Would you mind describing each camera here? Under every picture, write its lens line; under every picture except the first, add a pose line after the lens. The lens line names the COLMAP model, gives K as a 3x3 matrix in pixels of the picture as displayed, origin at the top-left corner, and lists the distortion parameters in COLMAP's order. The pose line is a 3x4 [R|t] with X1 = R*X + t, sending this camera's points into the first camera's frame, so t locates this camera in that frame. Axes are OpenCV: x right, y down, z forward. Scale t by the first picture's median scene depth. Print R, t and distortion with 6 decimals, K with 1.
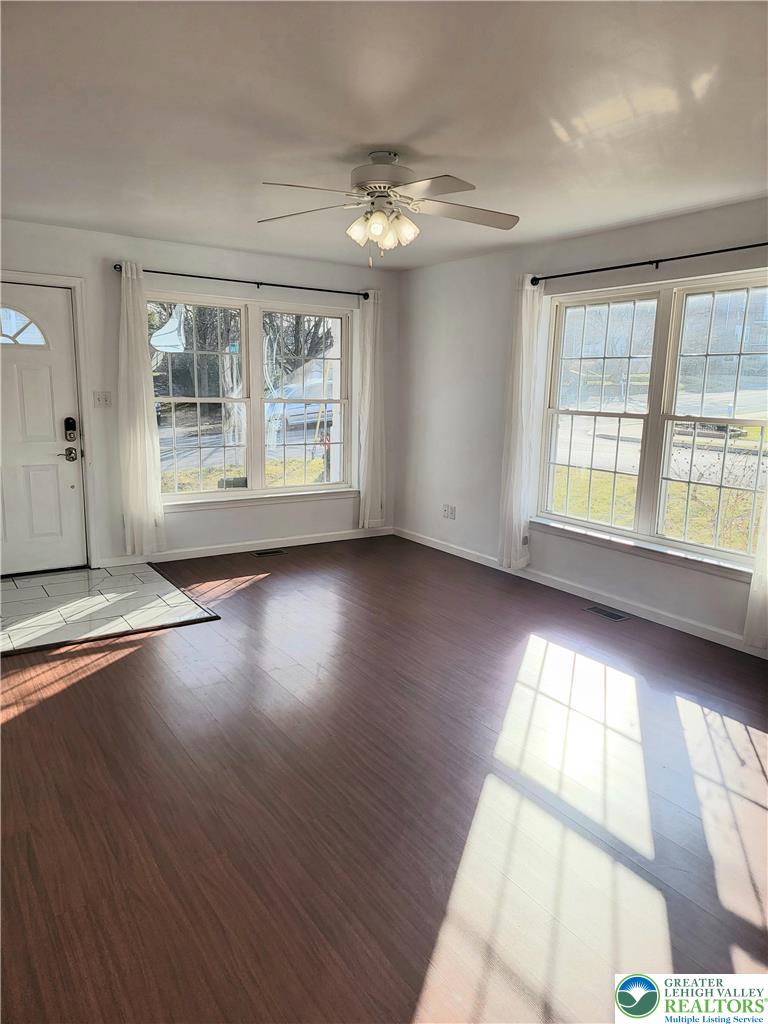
lens RADIAL K [[707.7, 0, 382.6], [0, 707.7, 515.0], [0, 0, 1]] dist [0.019650, -0.003320]
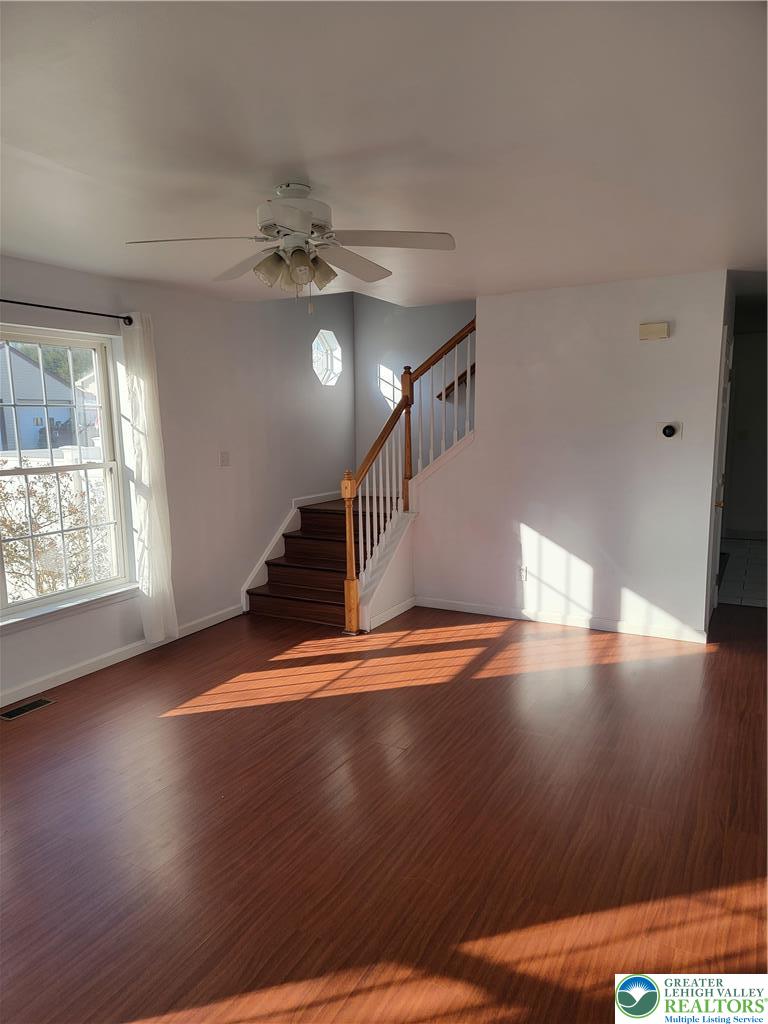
lens RADIAL K [[707.7, 0, 382.6], [0, 707.7, 515.0], [0, 0, 1]] dist [0.019650, -0.003320]
pose [[-0.455513, -0.157068, 0.876263, -0.765258], [0.174518, 0.949458, 0.260909, -0.299605], [-0.872955, 0.271771, -0.405079, 1.219356]]
